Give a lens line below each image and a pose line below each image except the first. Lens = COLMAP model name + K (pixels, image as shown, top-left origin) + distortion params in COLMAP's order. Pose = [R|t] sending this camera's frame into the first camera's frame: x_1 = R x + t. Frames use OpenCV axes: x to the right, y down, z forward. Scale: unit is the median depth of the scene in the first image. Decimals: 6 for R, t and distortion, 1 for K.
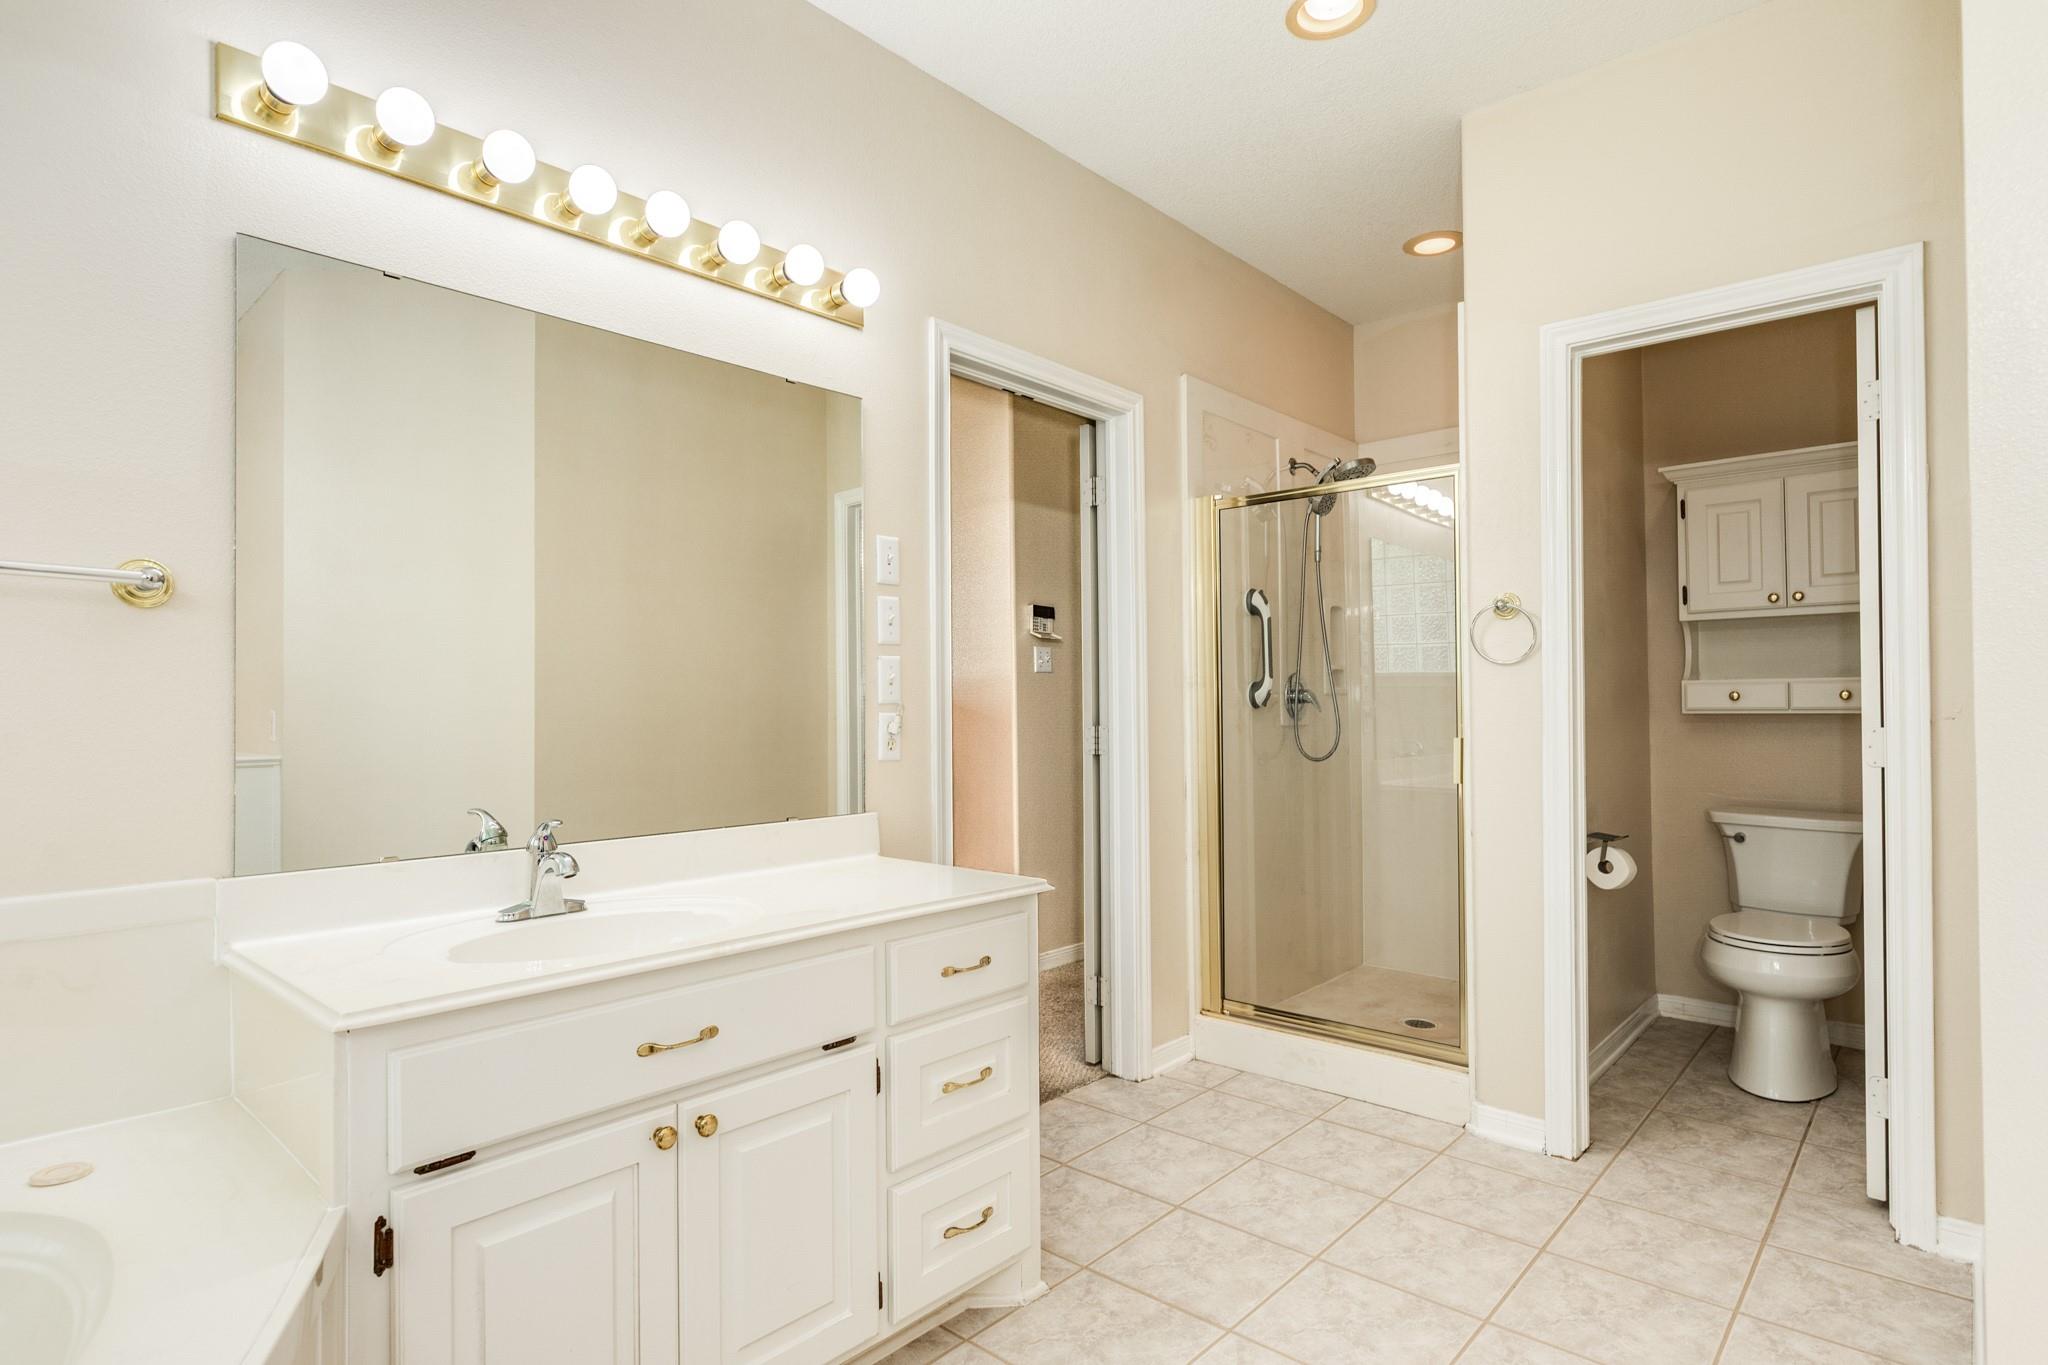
lens RADIAL K [[1065.4, 0, 1031.6], [0, 1065.4, 688.6], [0, 0, 1]] dist [-0.003976, -0.000572]
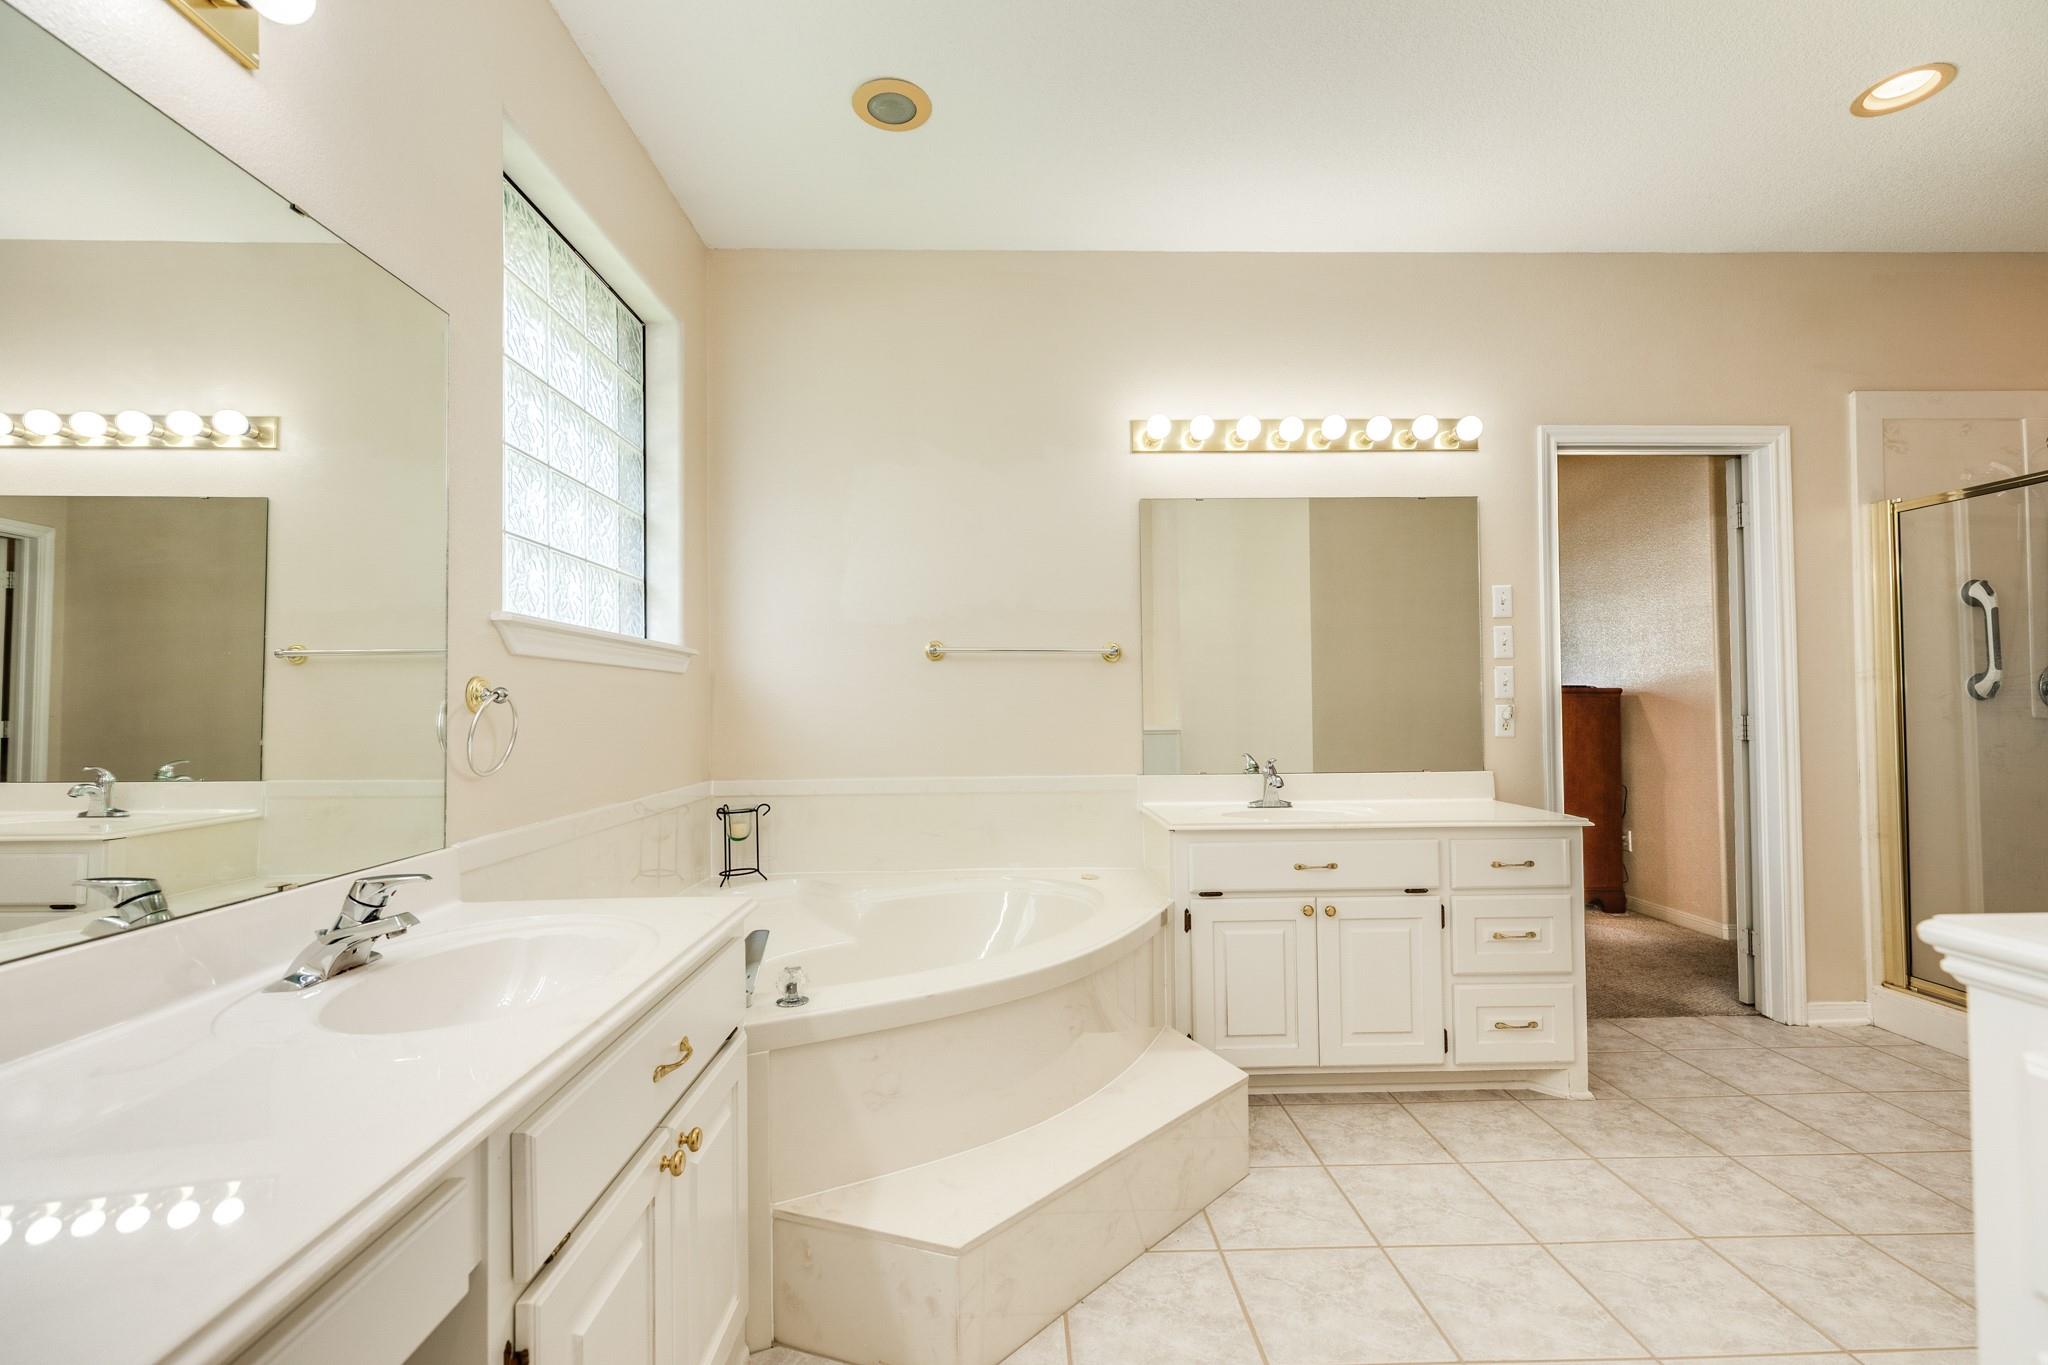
lens RADIAL K [[948.4, 0, 1032.2], [0, 948.4, 687.9], [0, 0, 1]] dist [0.000771, 0.000497]
pose [[0.693786, -0.014313, -0.720039, 0.356978], [0.016644, 0.999854, -0.003838, -0.006320], [0.719989, -0.009321, 0.693923, -0.381104]]
